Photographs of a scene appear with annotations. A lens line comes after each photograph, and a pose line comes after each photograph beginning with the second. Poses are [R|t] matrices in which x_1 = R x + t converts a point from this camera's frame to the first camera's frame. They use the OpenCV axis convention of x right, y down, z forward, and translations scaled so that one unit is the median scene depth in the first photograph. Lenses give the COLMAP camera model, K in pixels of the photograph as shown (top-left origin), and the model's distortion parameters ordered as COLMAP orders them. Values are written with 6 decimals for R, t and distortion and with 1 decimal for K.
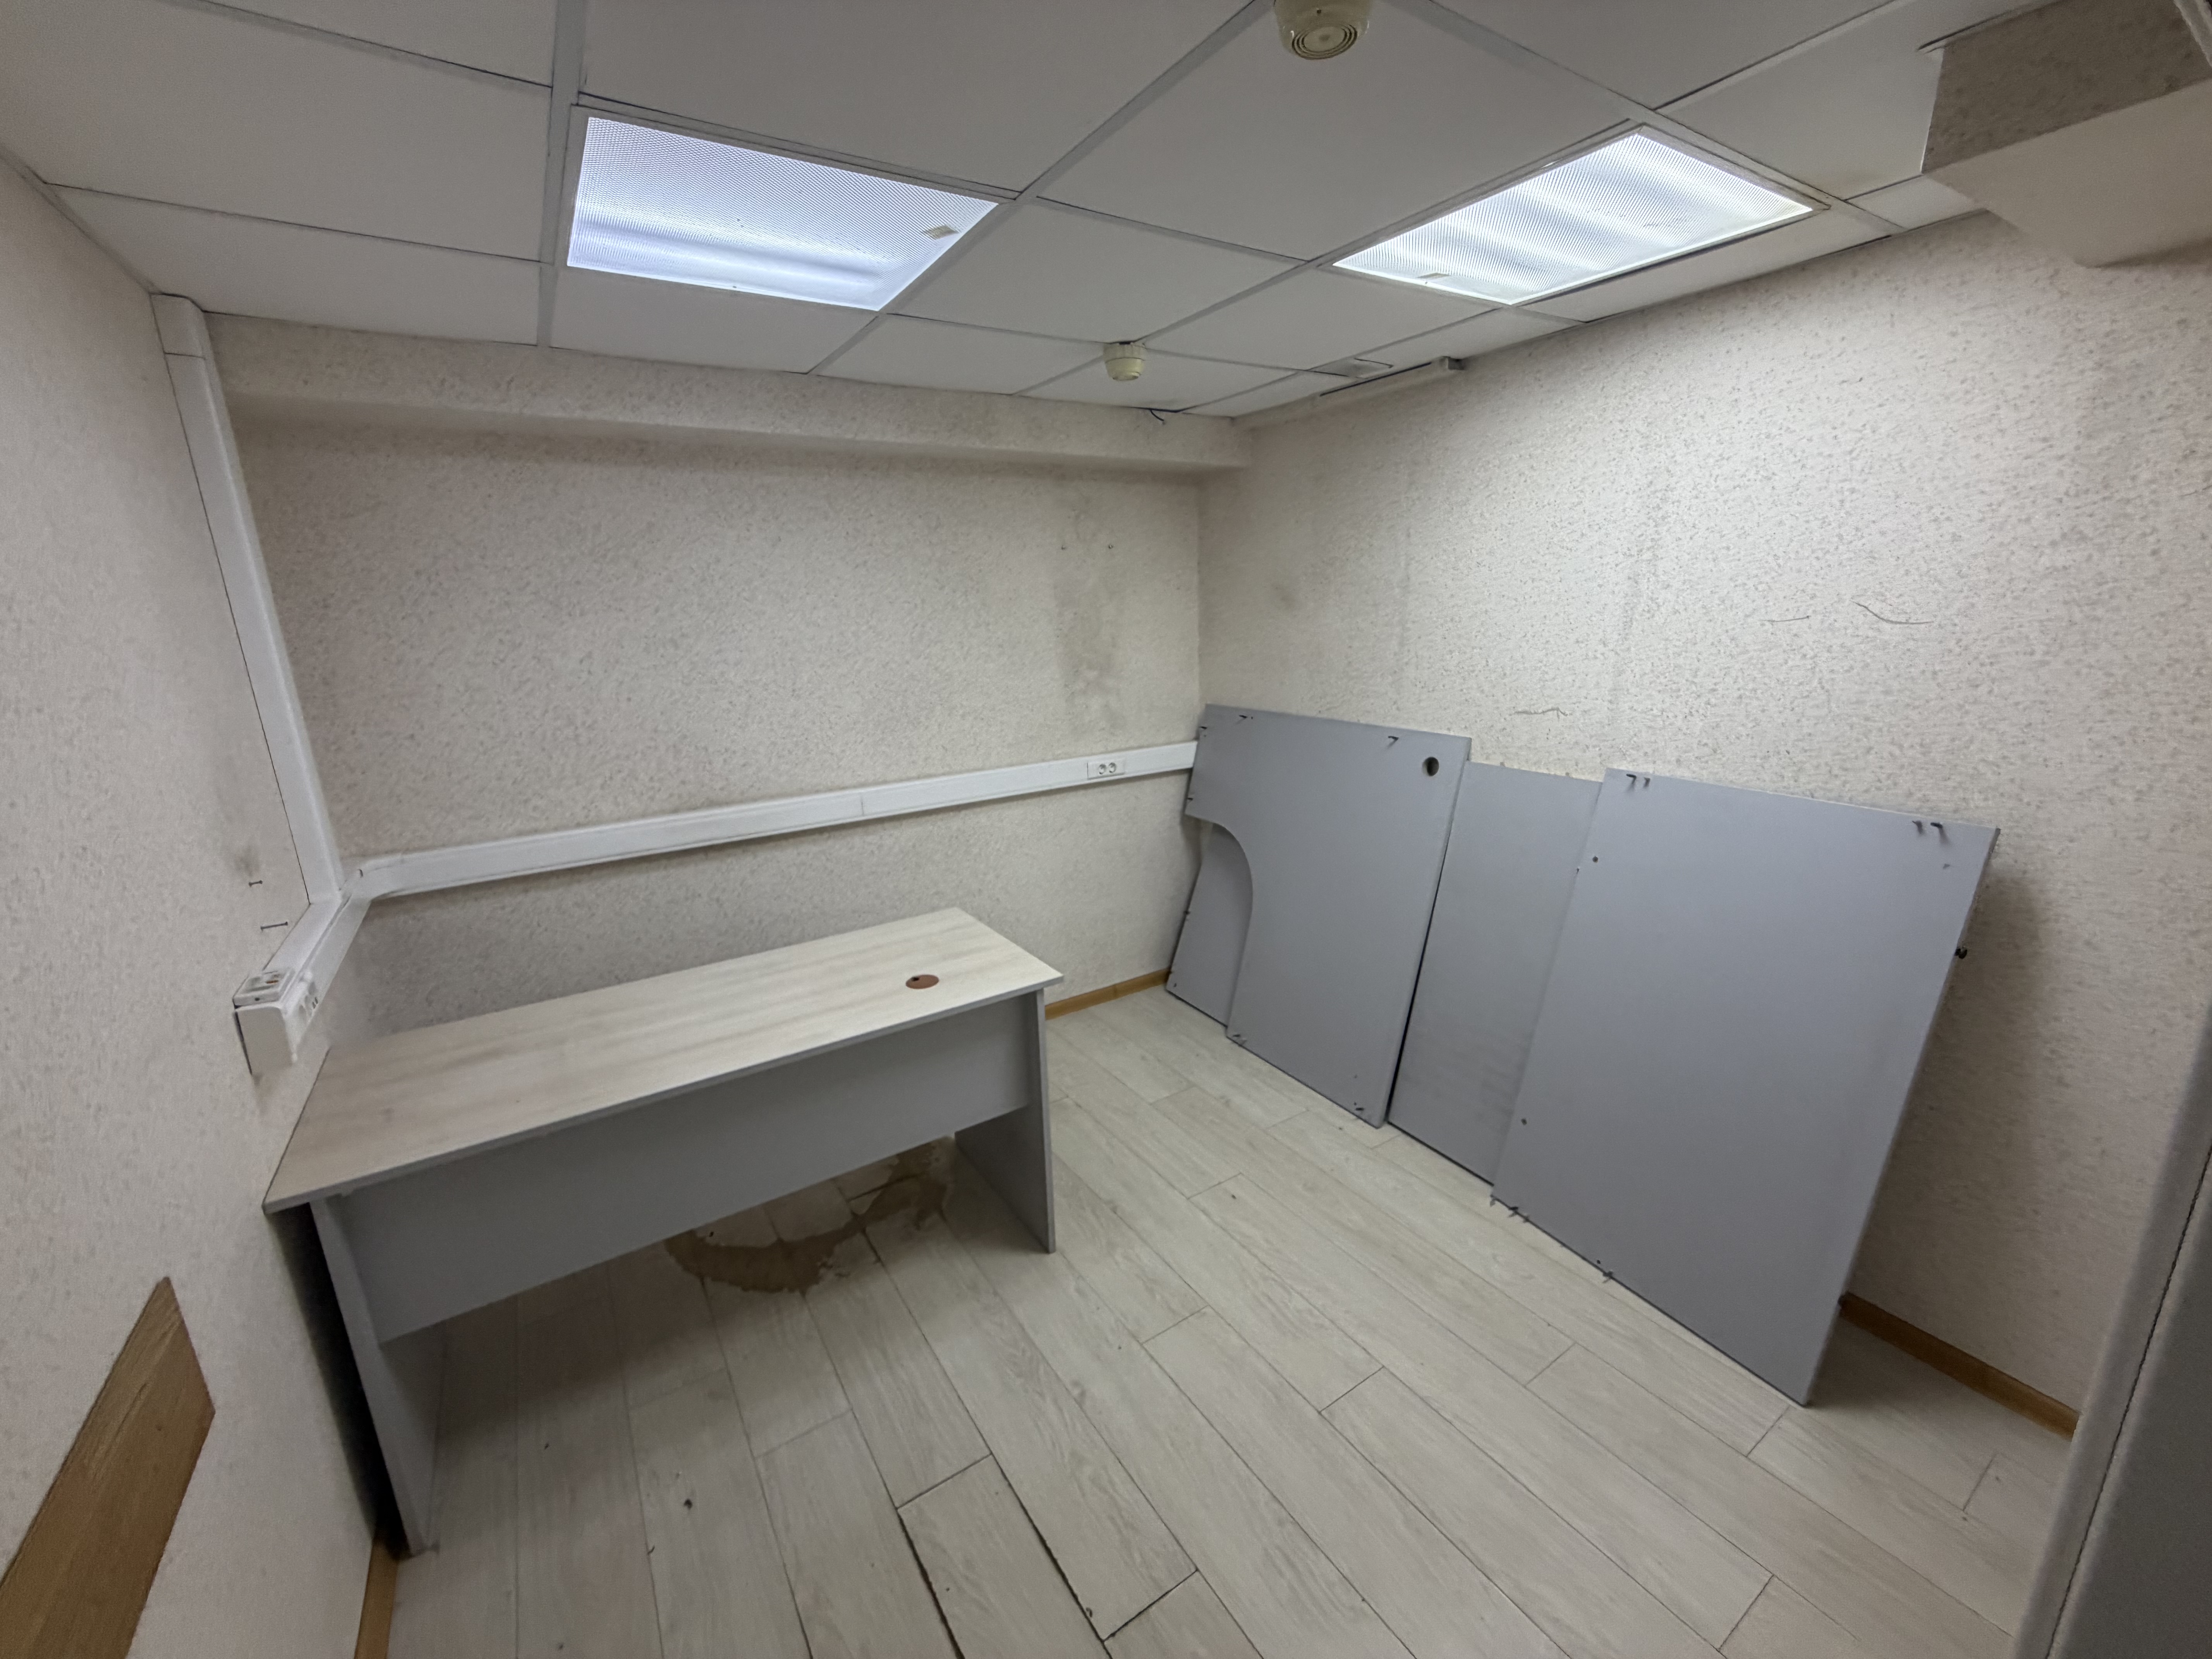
lens RADIAL K [[885.5, 0, 1100.9], [0, 885.5, 830.2], [0, 0, 1]] dist [-0.000459, 0.000297]
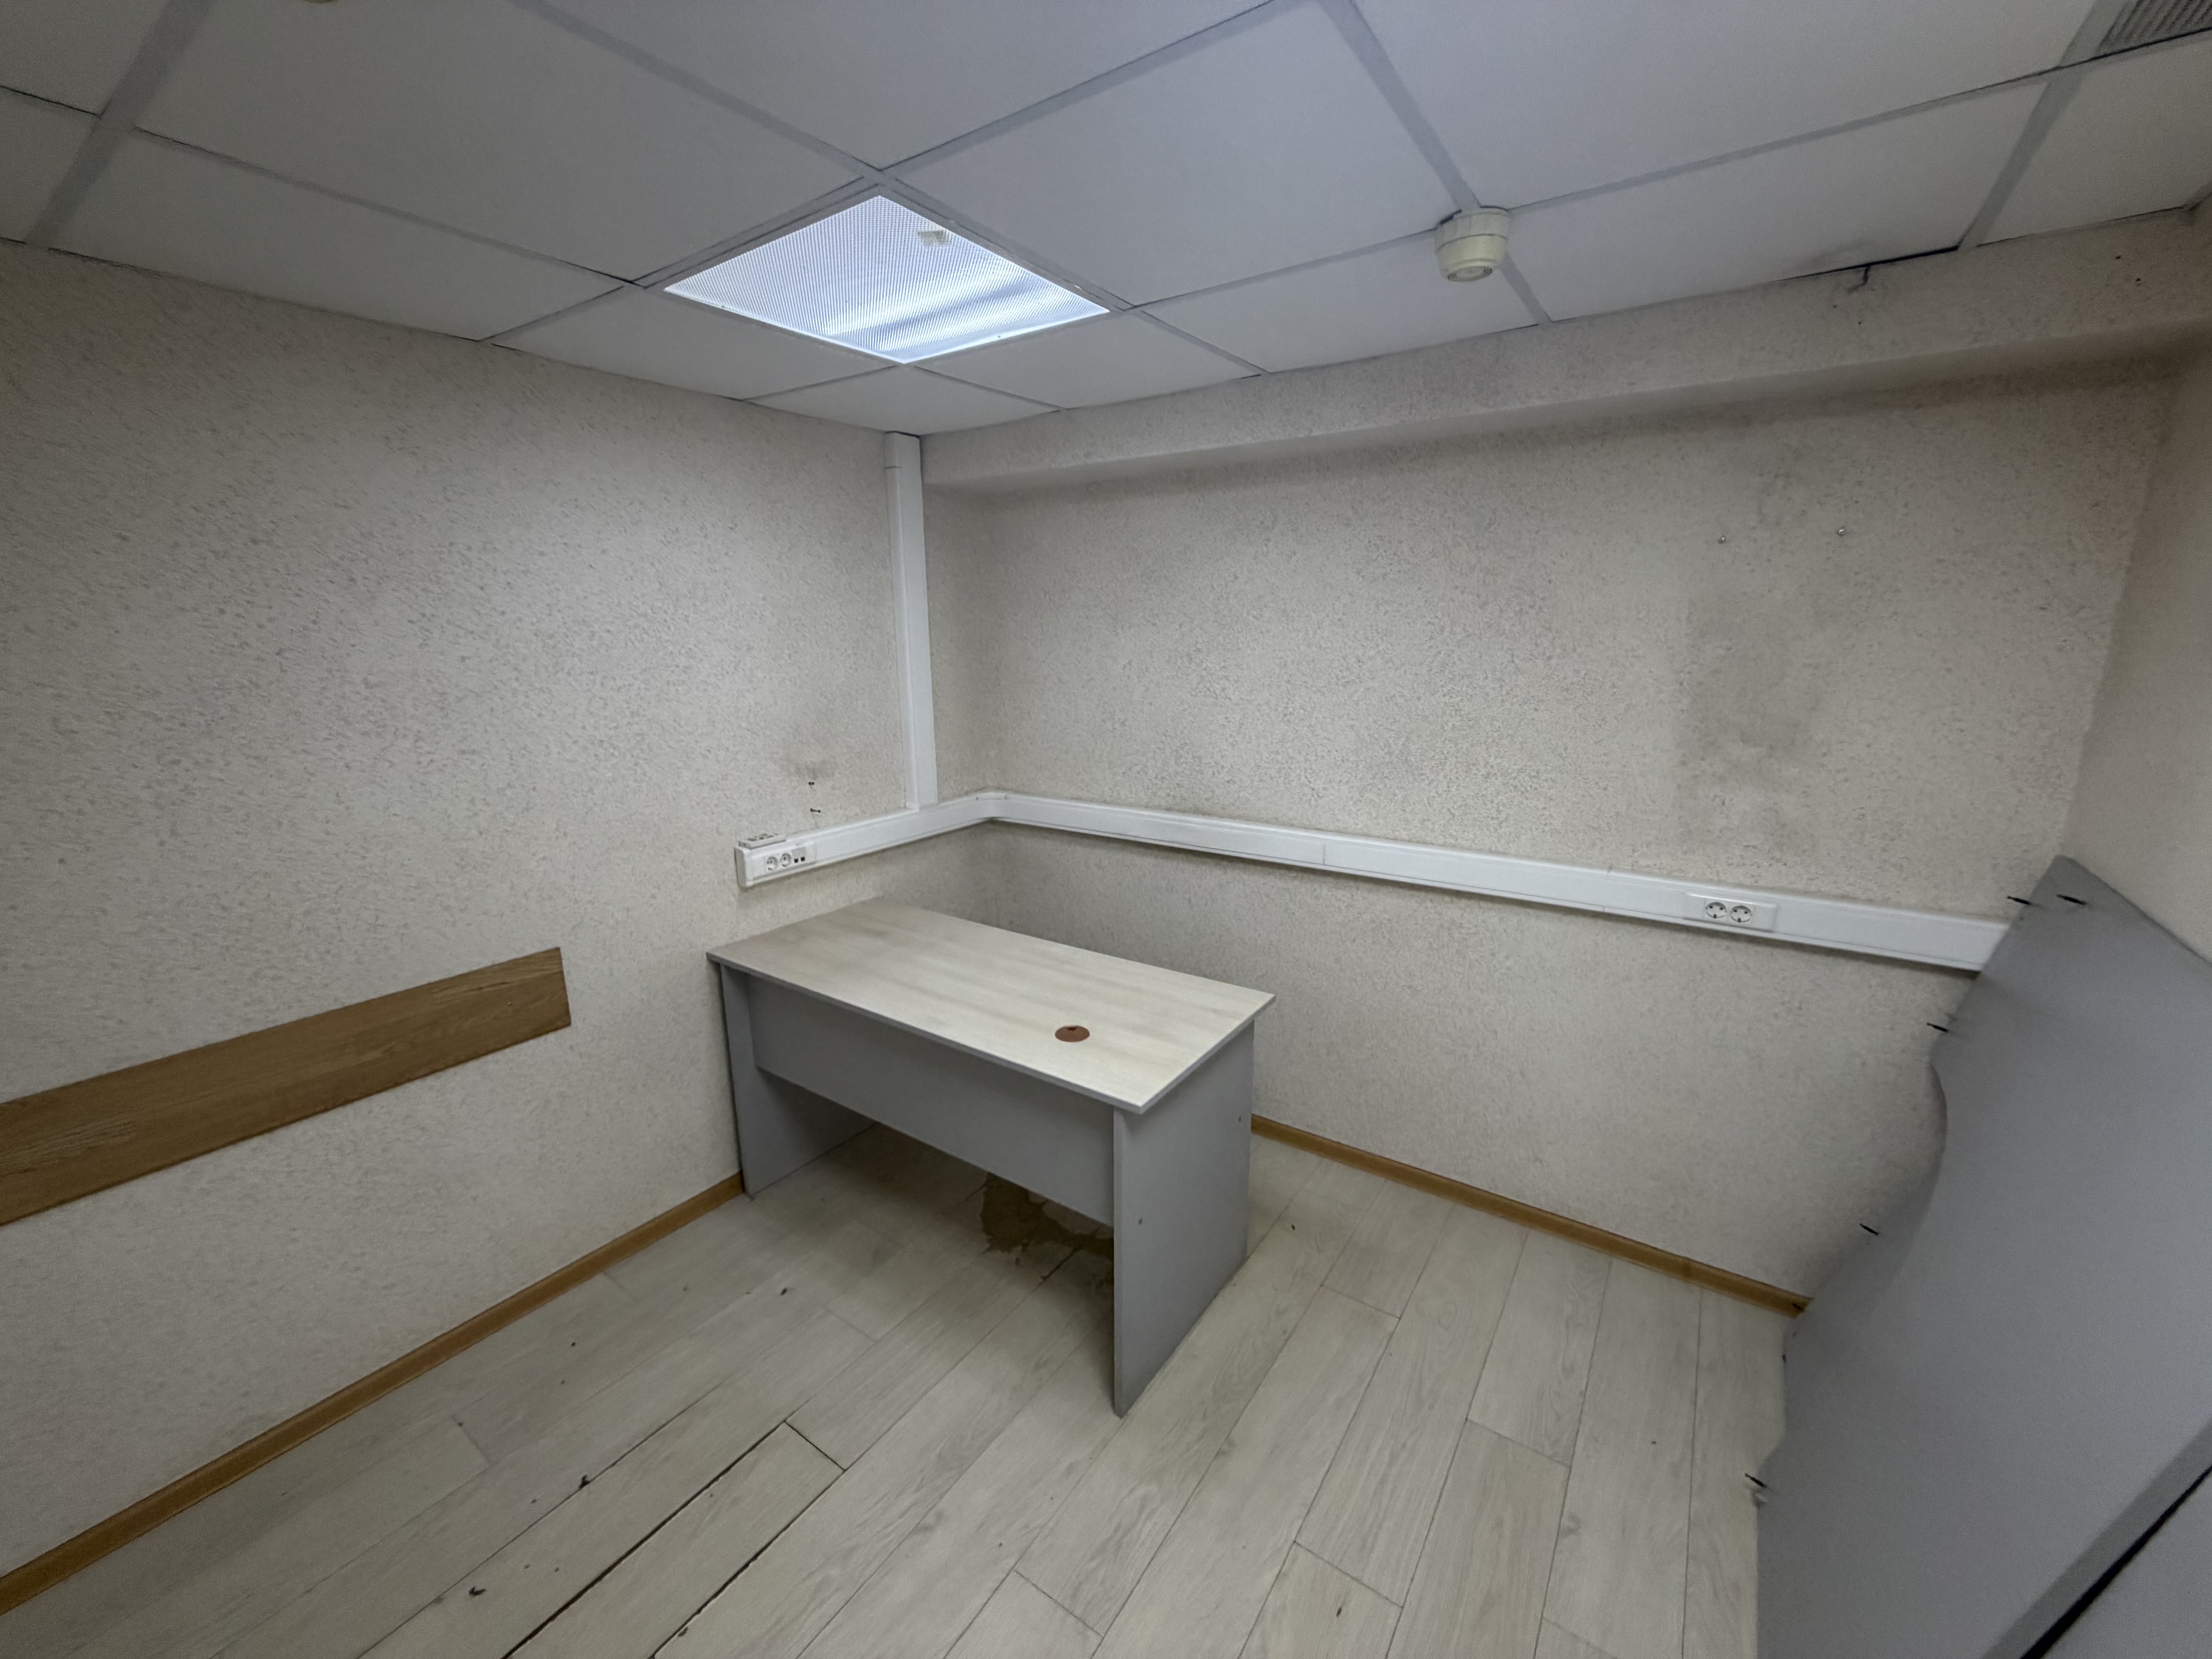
lens RADIAL K [[885.5, 0, 1100.9], [0, 885.5, 830.2], [0, 0, 1]] dist [-0.000459, 0.000297]
pose [[0.372661, 0.239499, -0.896529, 0.484466], [-0.234908, 0.959001, 0.158544, -0.154660], [0.897743, 0.151519, 0.413642, 0.493322]]
